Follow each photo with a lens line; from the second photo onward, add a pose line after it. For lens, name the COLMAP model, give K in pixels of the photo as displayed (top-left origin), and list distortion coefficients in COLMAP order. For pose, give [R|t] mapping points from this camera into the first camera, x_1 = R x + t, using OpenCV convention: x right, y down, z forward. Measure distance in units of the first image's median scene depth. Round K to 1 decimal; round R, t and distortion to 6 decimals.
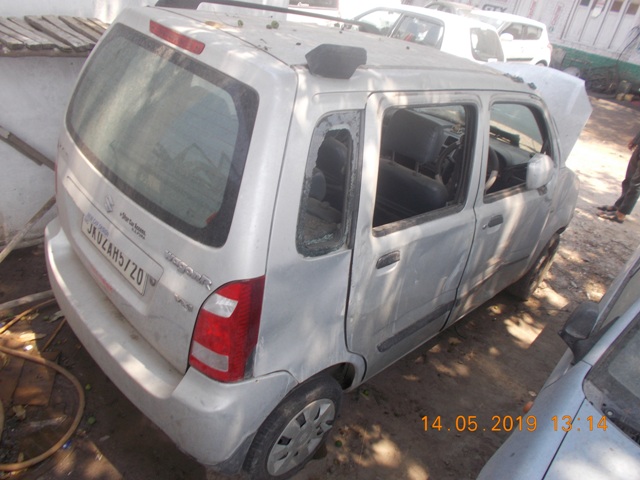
lens RADIAL K [[505.7, 0, 297.4], [0, 505.7, 239.2], [0, 0, 1]] dist [0.005070, -0.000528]
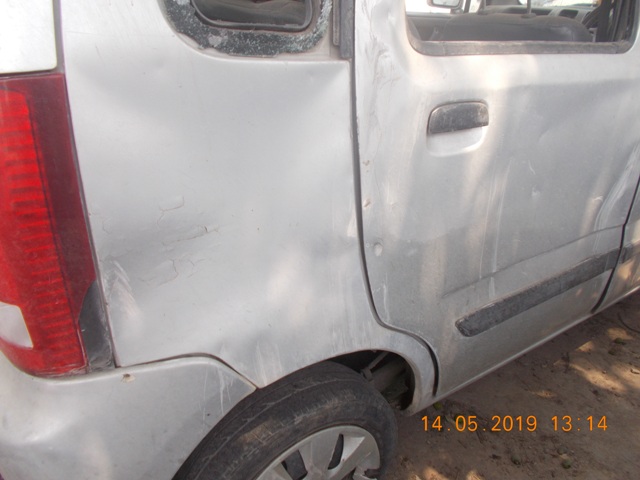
lens RADIAL K [[505.7, 0, 297.4], [0, 505.7, 239.2], [0, 0, 1]] dist [0.005070, -0.000528]
pose [[0.971455, -0.043855, -0.233136, 0.127674], [0.033648, 0.998301, -0.047579, 0.150362], [0.234826, 0.038376, 0.971280, 0.486543]]
